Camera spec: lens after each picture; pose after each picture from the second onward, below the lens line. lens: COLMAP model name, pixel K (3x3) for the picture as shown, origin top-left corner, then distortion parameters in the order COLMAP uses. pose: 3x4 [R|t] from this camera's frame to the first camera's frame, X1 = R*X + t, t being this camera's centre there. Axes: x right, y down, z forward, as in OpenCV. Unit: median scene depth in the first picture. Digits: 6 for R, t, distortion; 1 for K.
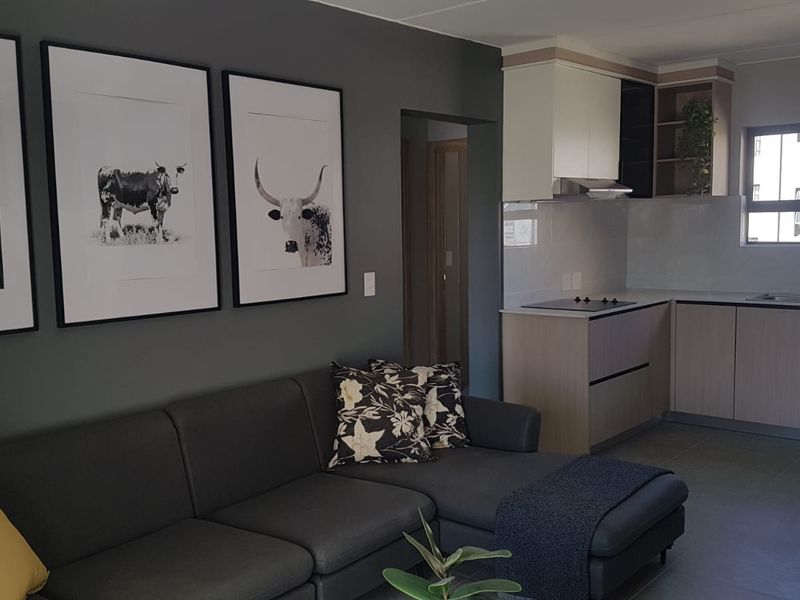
lens RADIAL K [[877.3, 0, 377.6], [0, 877.3, 302.2], [0, 0, 1]] dist [0.436015, -1.307631]
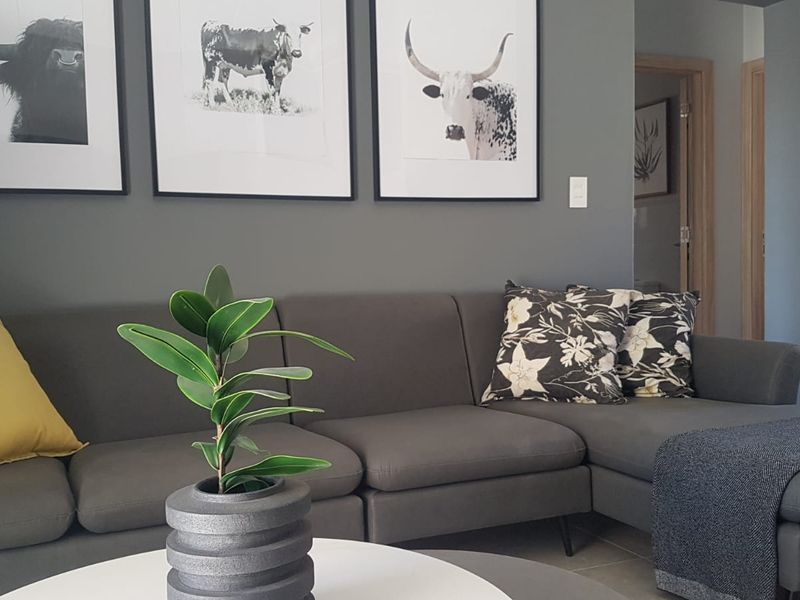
lens RADIAL K [[877.3, 0, 377.6], [0, 877.3, 302.2], [0, 0, 1]] dist [0.436015, -1.307631]
pose [[0.890303, 0.014823, -0.455128, 0.220757], [-0.044446, 0.997526, -0.054456, 0.144412], [0.453195, 0.068711, 0.888760, 0.249250]]
